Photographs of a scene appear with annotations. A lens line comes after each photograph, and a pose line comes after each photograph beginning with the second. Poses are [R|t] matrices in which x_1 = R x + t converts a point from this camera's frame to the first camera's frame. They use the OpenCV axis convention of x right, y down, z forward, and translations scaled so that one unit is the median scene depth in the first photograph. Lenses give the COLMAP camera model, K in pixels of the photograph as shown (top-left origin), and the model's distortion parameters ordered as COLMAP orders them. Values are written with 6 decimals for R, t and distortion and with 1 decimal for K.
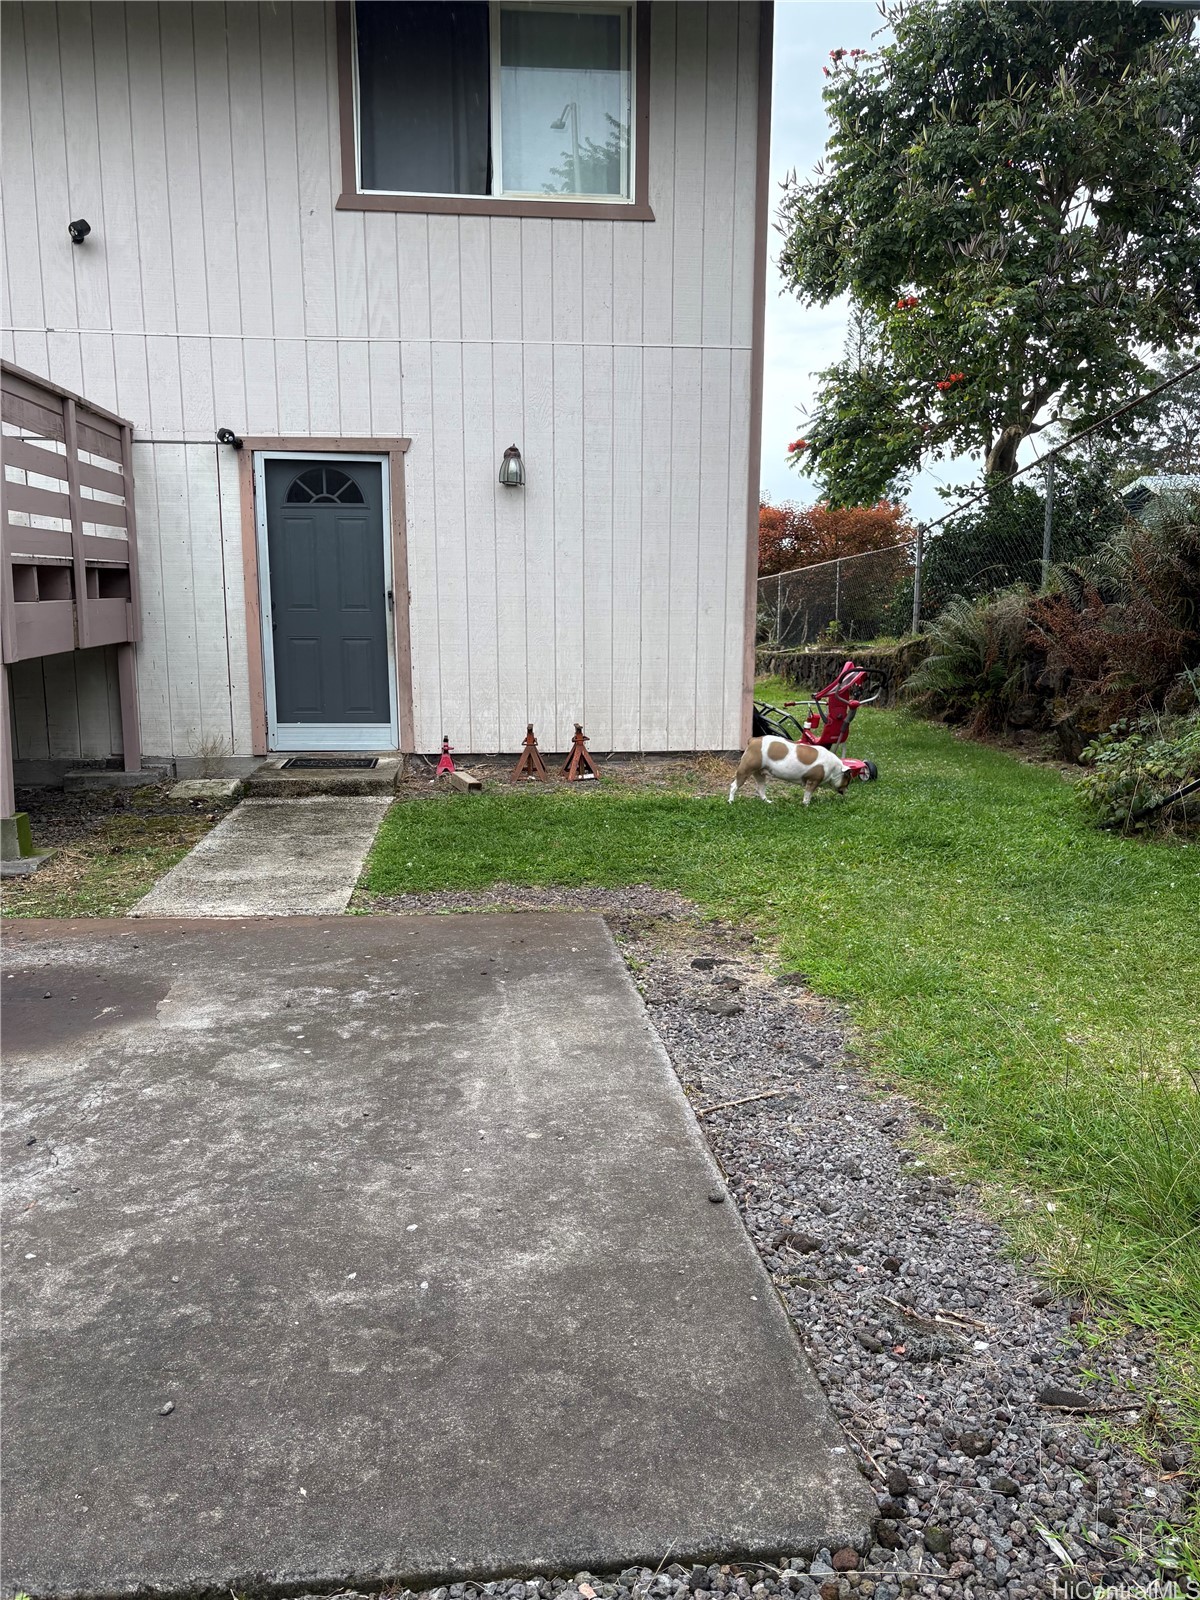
lens RADIAL K [[1232.1, 0, 611.8], [0, 1232.1, 808.0], [0, 0, 1]] dist [0.045311, -0.029432]
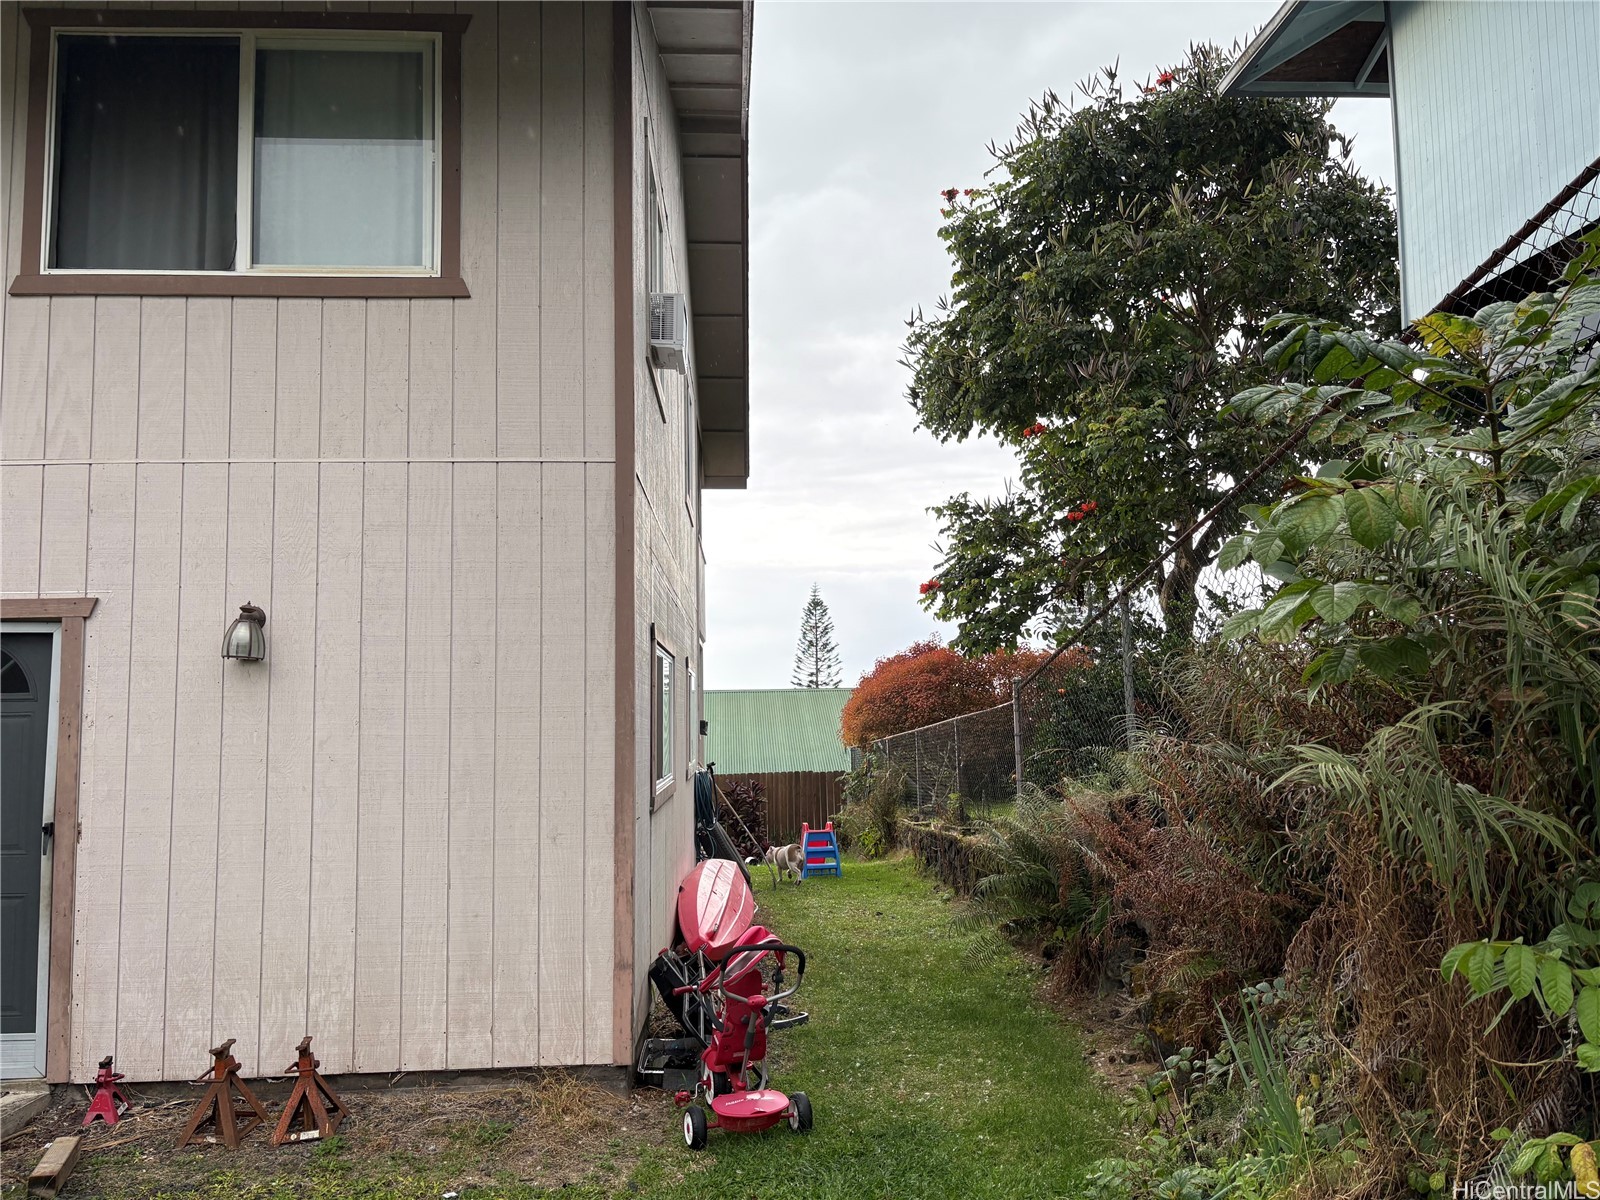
lens RADIAL K [[1232.1, 0, 802.8], [0, 1232.1, 612.3], [0, 0, 1]] dist [0.045311, -0.029432]
pose [[0.997983, -0.023443, -0.058991, 0.253379], [0.007151, 0.964915, -0.262466, -0.106366], [0.063075, 0.261515, 0.963136, 0.361371]]
